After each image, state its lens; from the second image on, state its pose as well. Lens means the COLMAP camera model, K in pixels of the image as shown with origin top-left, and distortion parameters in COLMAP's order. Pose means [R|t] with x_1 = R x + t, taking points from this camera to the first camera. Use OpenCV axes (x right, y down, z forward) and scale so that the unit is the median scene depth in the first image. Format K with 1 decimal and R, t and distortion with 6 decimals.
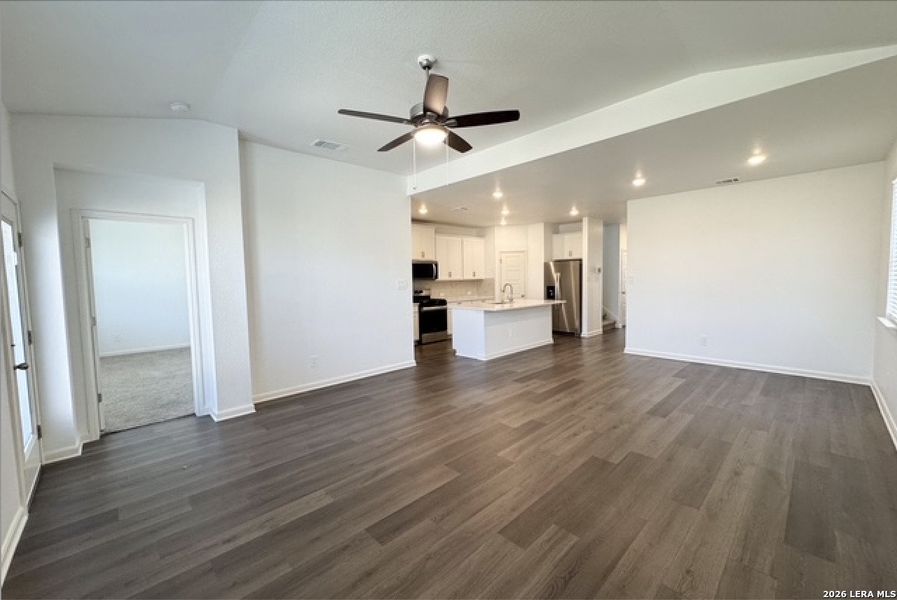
lens RADIAL K [[362.1, 0, 447.9], [0, 362.1, 298.1], [0, 0, 1]] dist [0.001077, -0.000536]
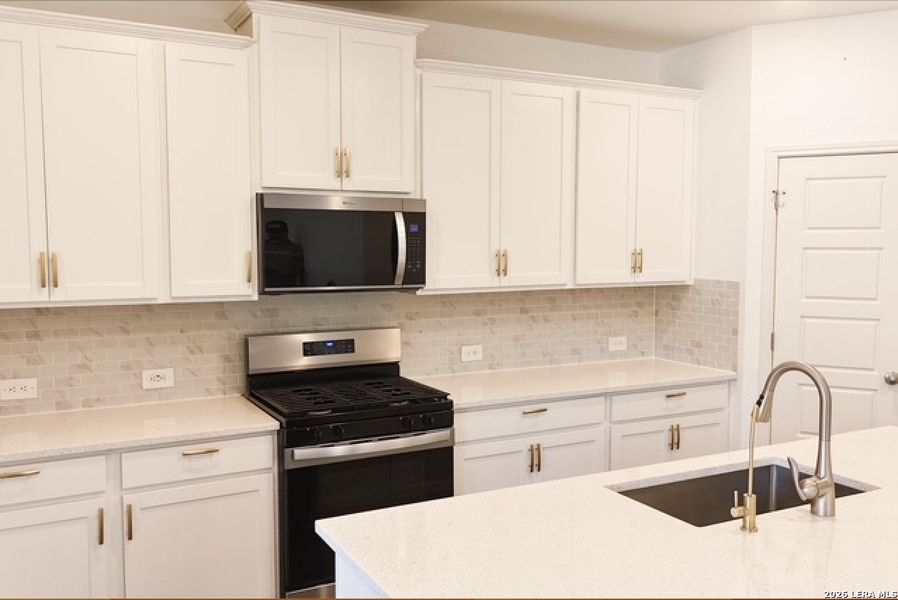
lens RADIAL K [[781.9, 0, 442.9], [0, 781.9, 298.3], [0, 0, 1]] dist [0.064014, -0.017813]
pose [[0.957625, 0.040310, -0.285182, 0.108501], [-0.035413, 0.999124, 0.022309, -0.056778], [0.285832, -0.011265, 0.958214, 0.595335]]
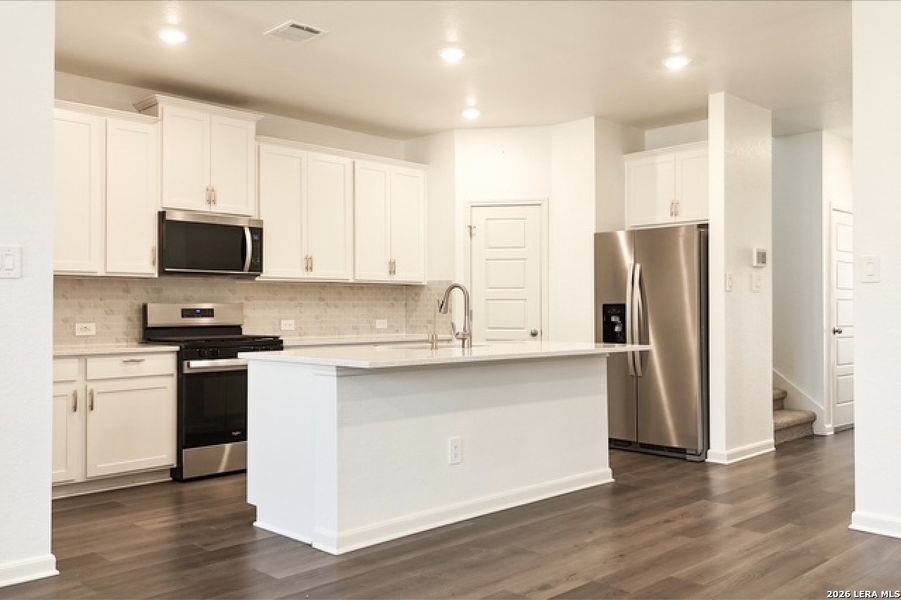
lens RADIAL K [[784.5, 0, 444.4], [0, 784.5, 298.2], [0, 0, 1]] dist [0.064014, -0.017813]
pose [[0.999865, 0.016376, 0.001617, 0.137053], [-0.016215, 0.997210, -0.072862, 0.018224], [-0.002806, 0.072826, 0.997341, 0.303224]]
